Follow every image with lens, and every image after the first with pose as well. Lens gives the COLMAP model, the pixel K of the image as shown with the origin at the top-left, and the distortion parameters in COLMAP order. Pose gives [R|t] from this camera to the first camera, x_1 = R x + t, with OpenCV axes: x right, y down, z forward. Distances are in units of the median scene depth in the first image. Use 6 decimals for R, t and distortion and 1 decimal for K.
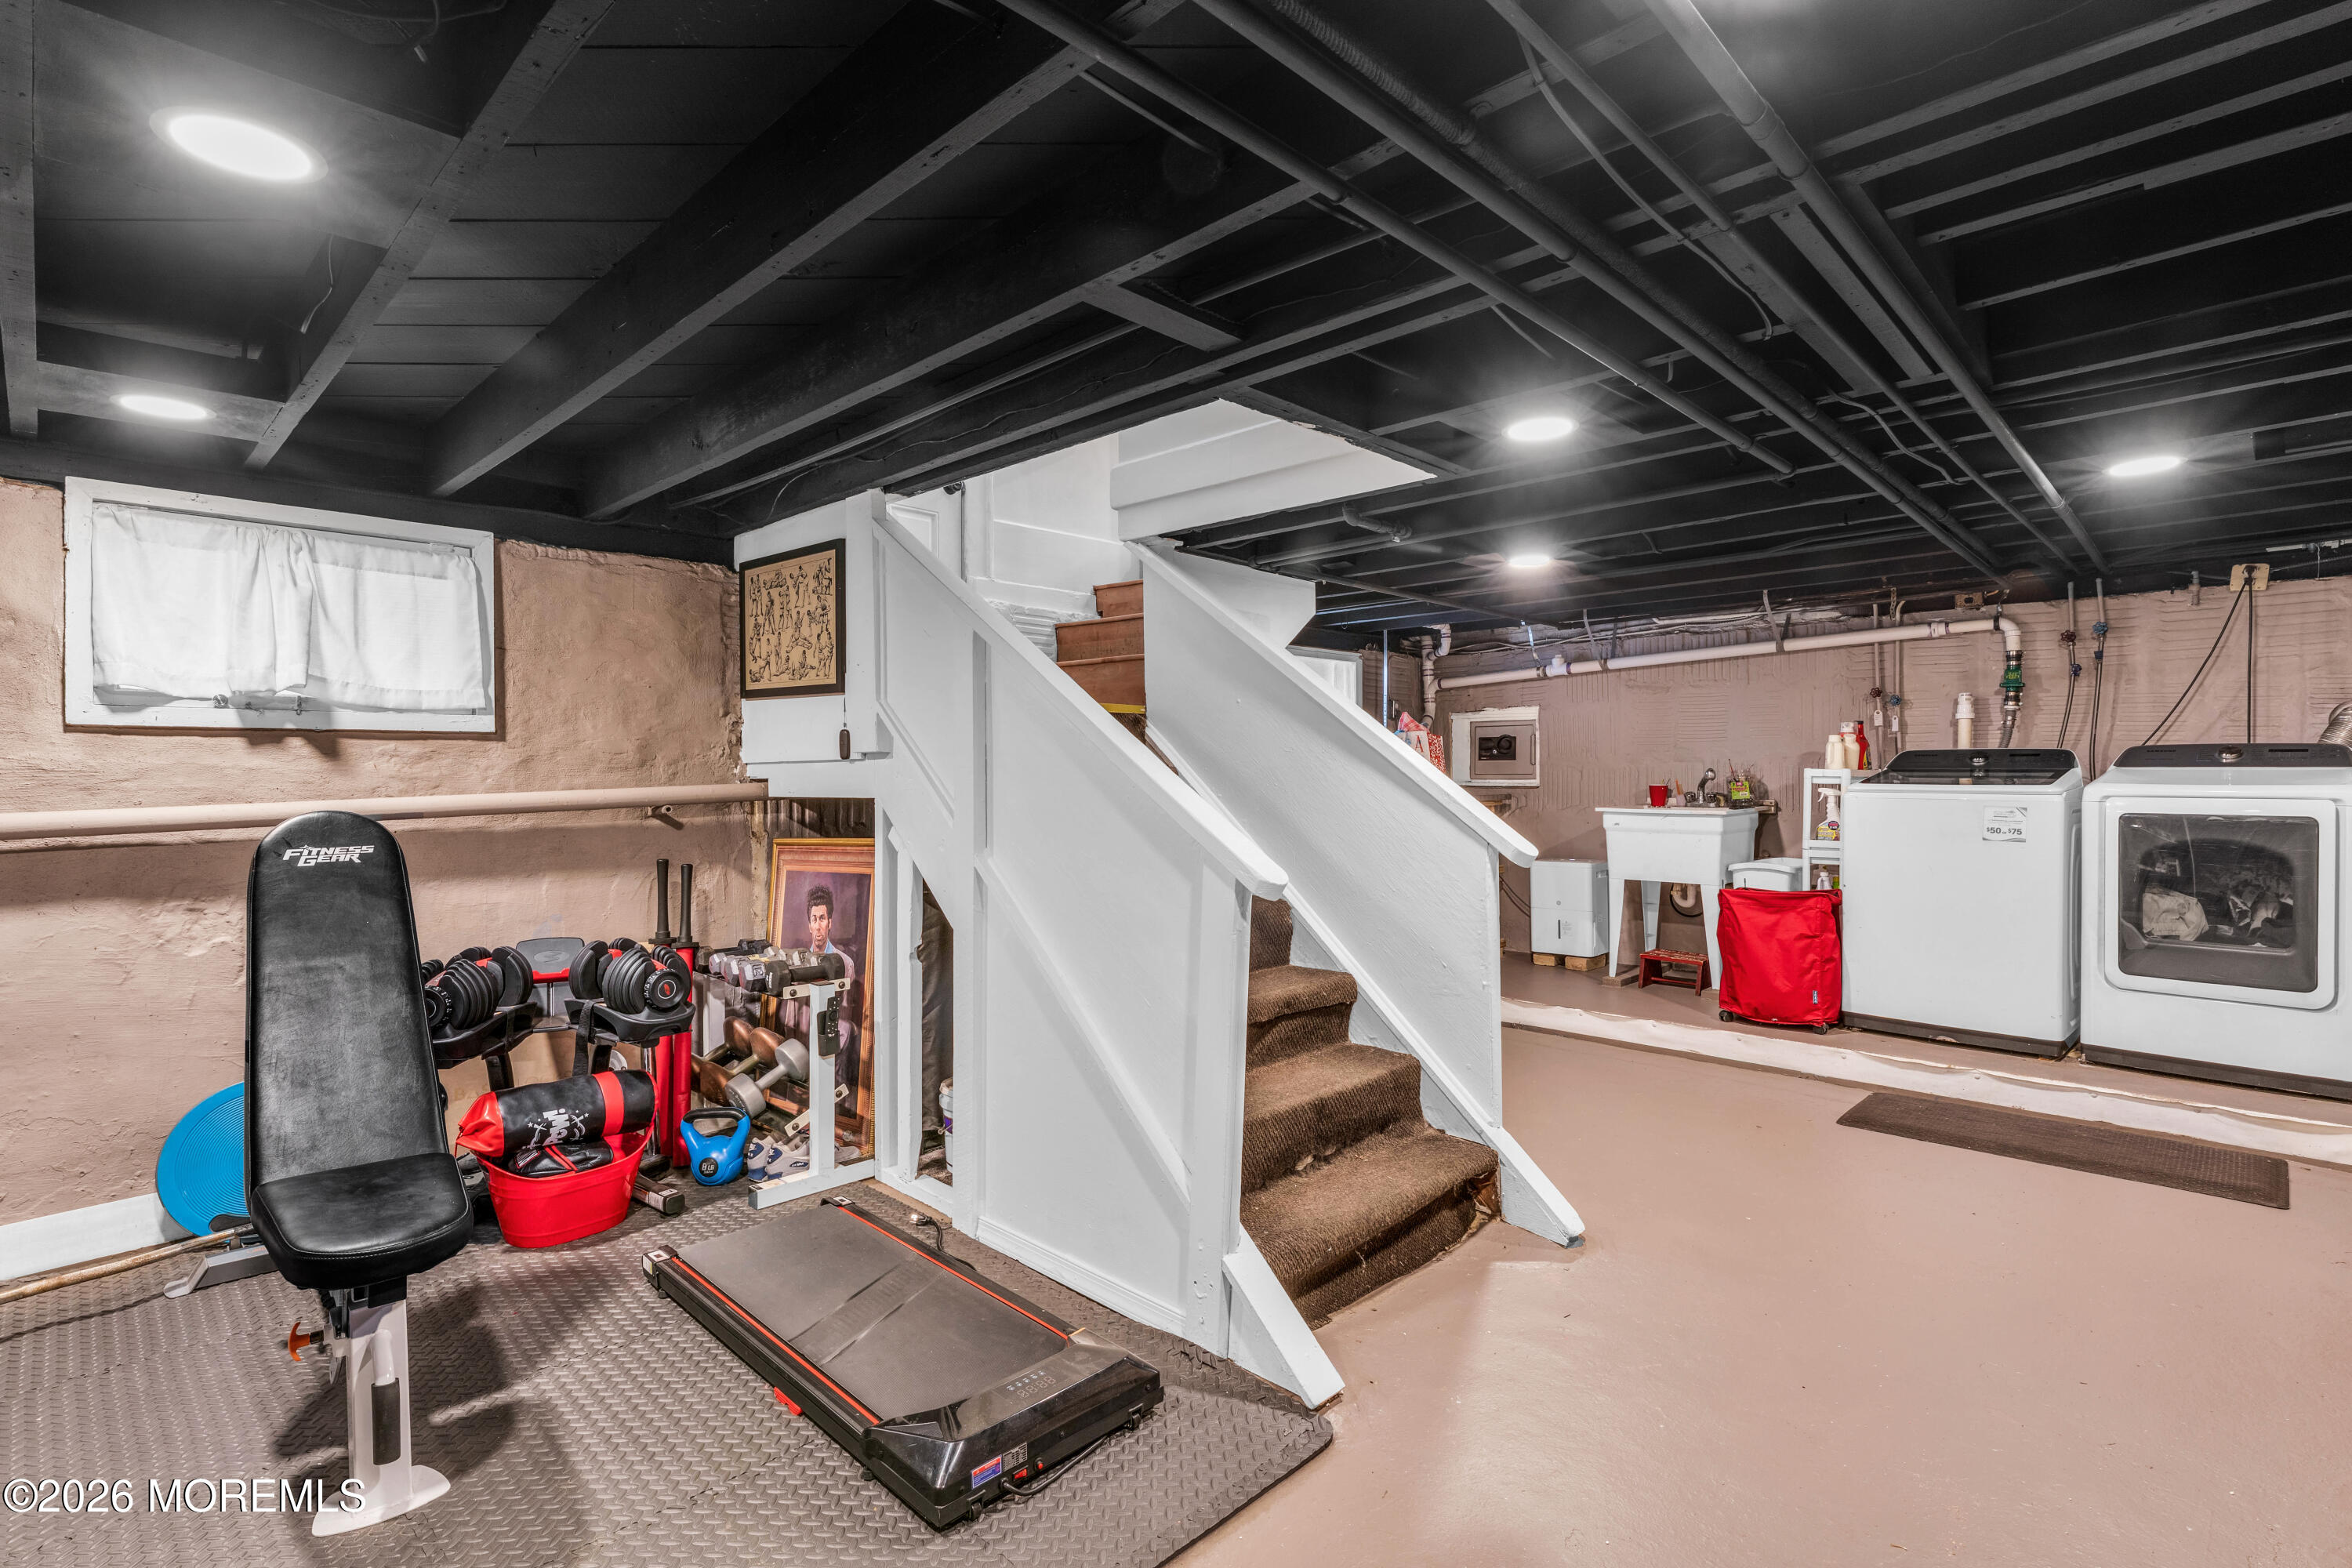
lens RADIAL K [[1085.9, 0, 1178.3], [0, 1085.9, 766.4], [0, 0, 1]] dist [-0.001050, -0.000855]
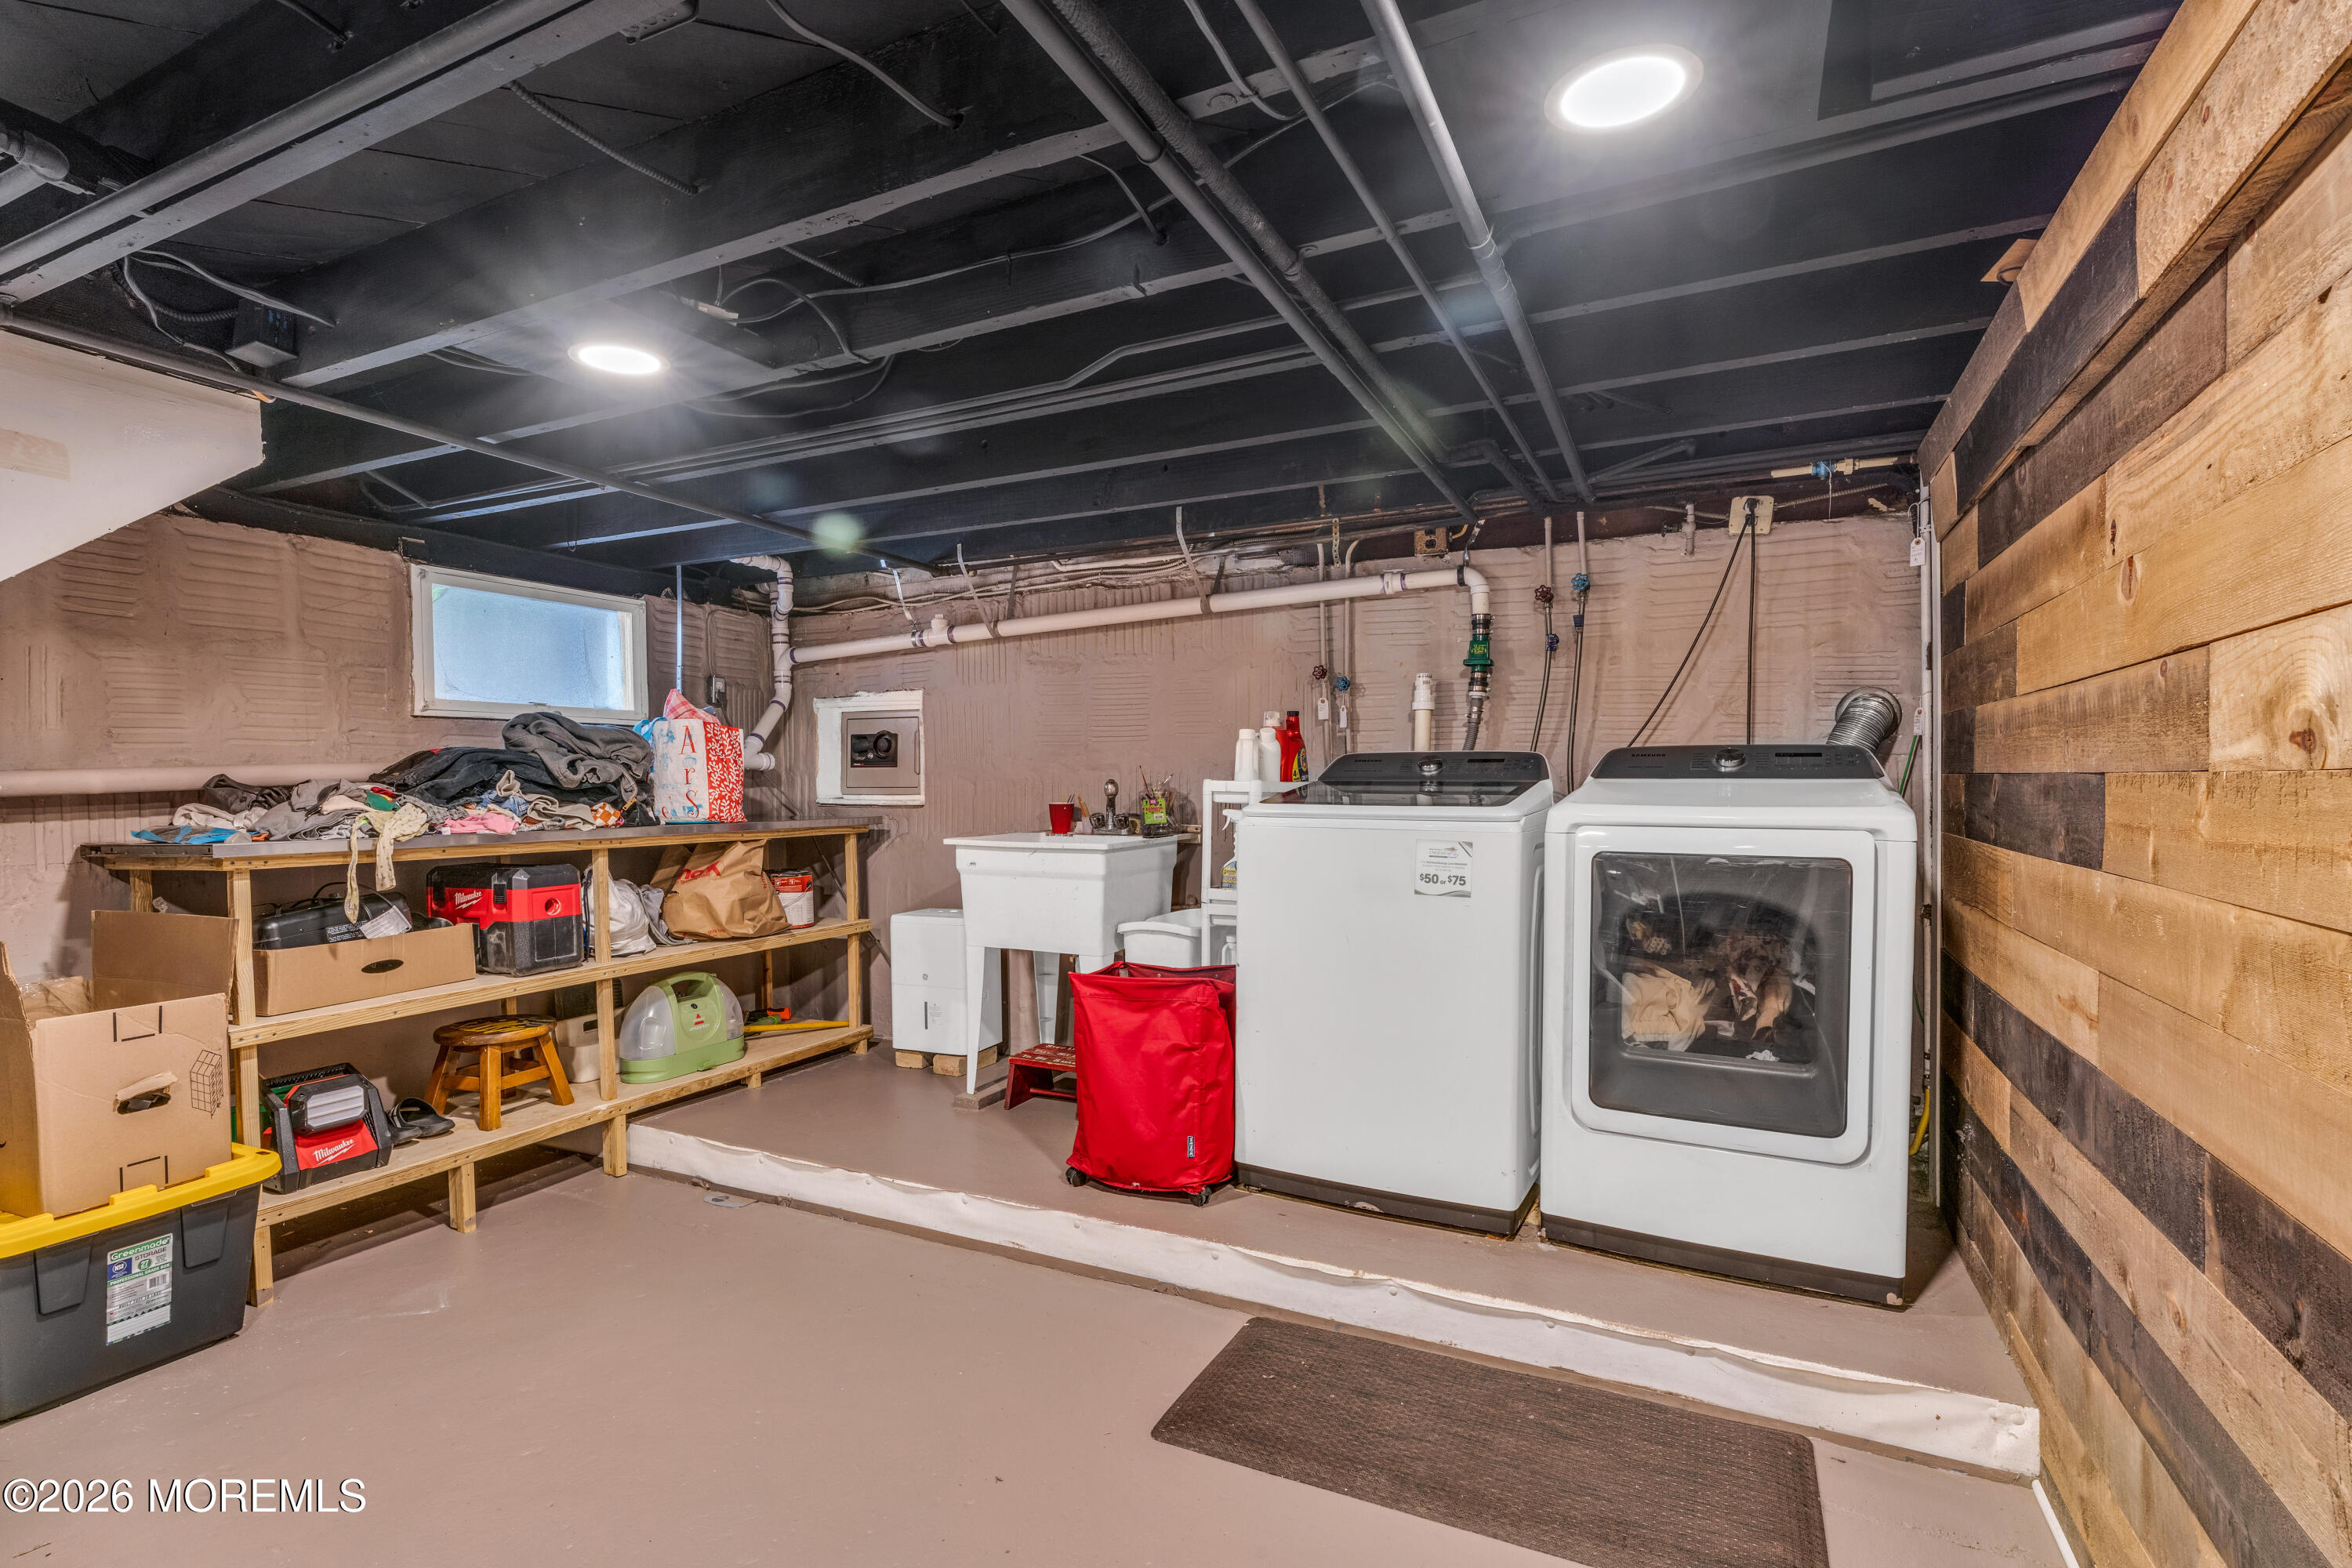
lens RADIAL K [[1064.5, 0, 1171.7], [0, 1064.5, 800.0], [0, 0, 1]] dist [-0.000134, -0.000226]
pose [[0.951078, -0.004018, 0.308924, 0.368404], [-0.002428, 0.999787, 0.020476, 0.001151], [-0.308941, -0.020225, 0.950866, 0.404714]]
